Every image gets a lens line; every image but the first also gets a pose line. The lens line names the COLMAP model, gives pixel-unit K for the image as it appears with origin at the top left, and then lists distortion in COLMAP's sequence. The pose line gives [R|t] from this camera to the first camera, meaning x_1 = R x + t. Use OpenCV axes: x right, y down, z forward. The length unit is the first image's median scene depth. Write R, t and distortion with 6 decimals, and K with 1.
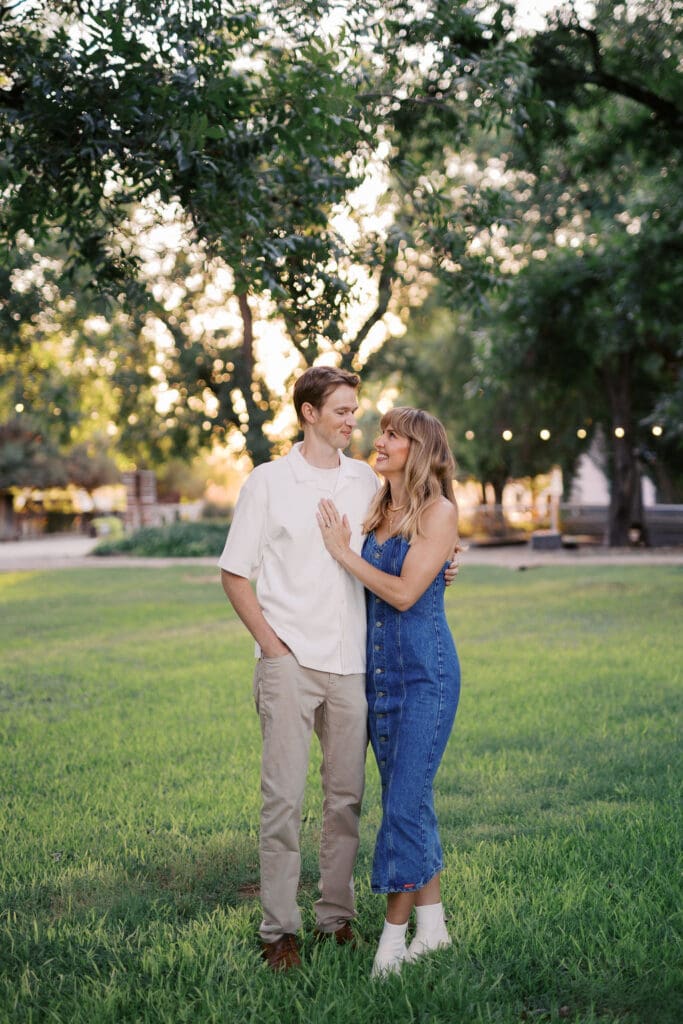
lens RADIAL K [[1764.5, 0, 342.7], [0, 1764.5, 406.8], [0, 0, 1]] dist [-0.003610, 0.051432]
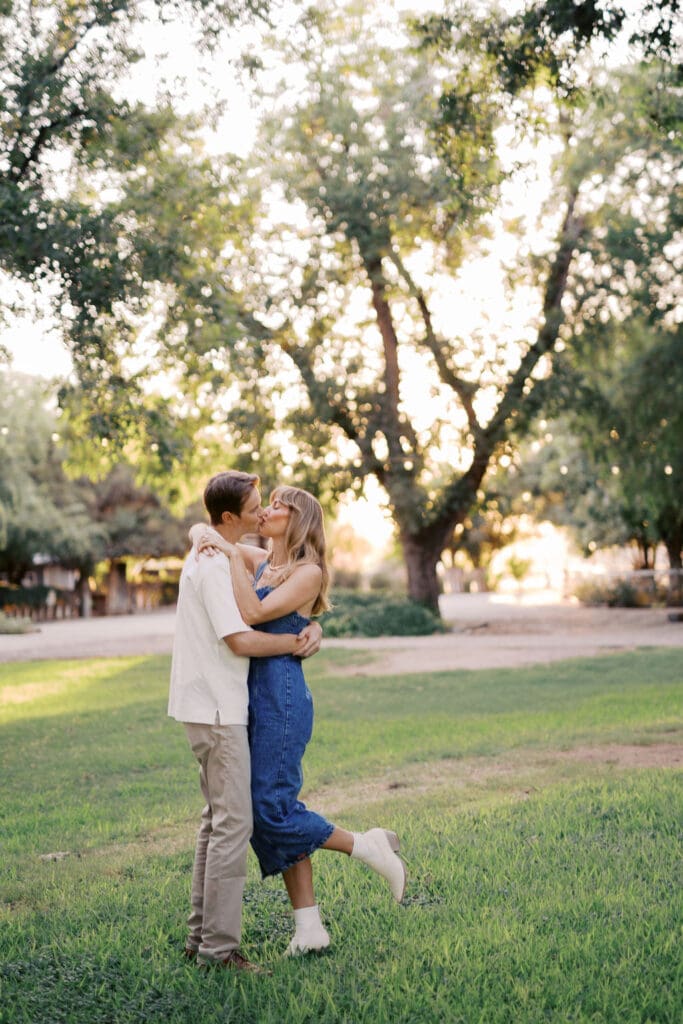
lens RADIAL K [[1578.6, 0, 340.3], [0, 1578.6, 433.1], [0, 0, 1]] dist [-0.011946, -0.018068]
pose [[0.998020, -0.018650, -0.060069, -0.038591], [0.016660, 0.999301, -0.033463, 0.017408], [0.060651, 0.032396, 0.997633, 0.293785]]
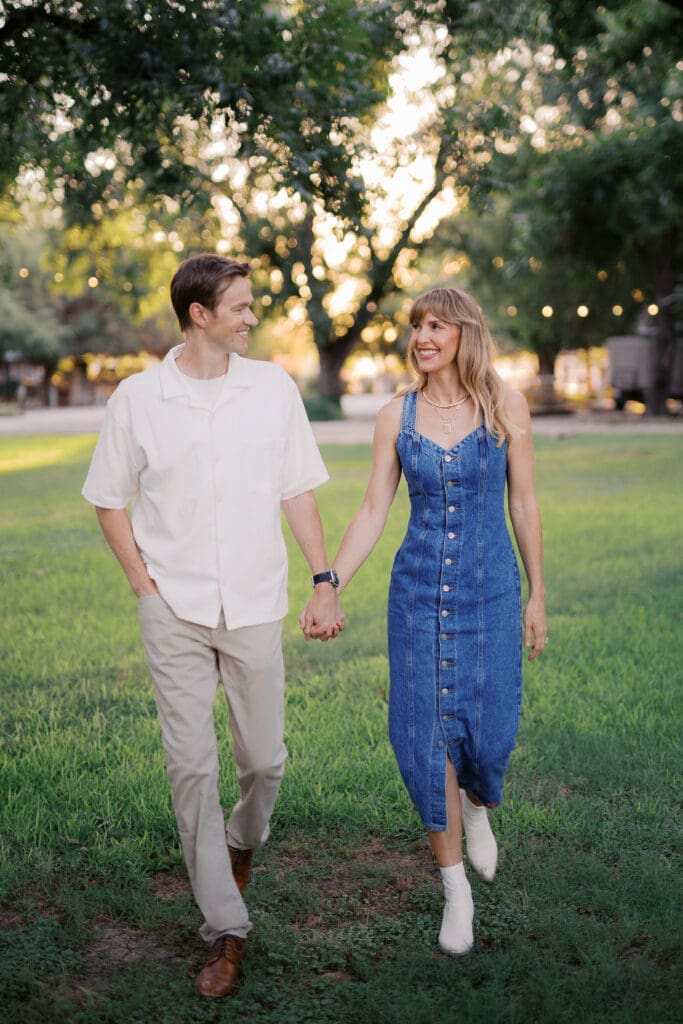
lens RADIAL K [[1764.5, 0, 342.7], [0, 1764.5, 406.8], [0, 0, 1]] dist [-0.003610, 0.051432]
pose [[0.999118, 0.010307, -0.040715, 0.011834], [-0.007276, 0.997238, 0.073916, -0.003680], [0.041364, -0.073554, 0.996433, -0.062011]]
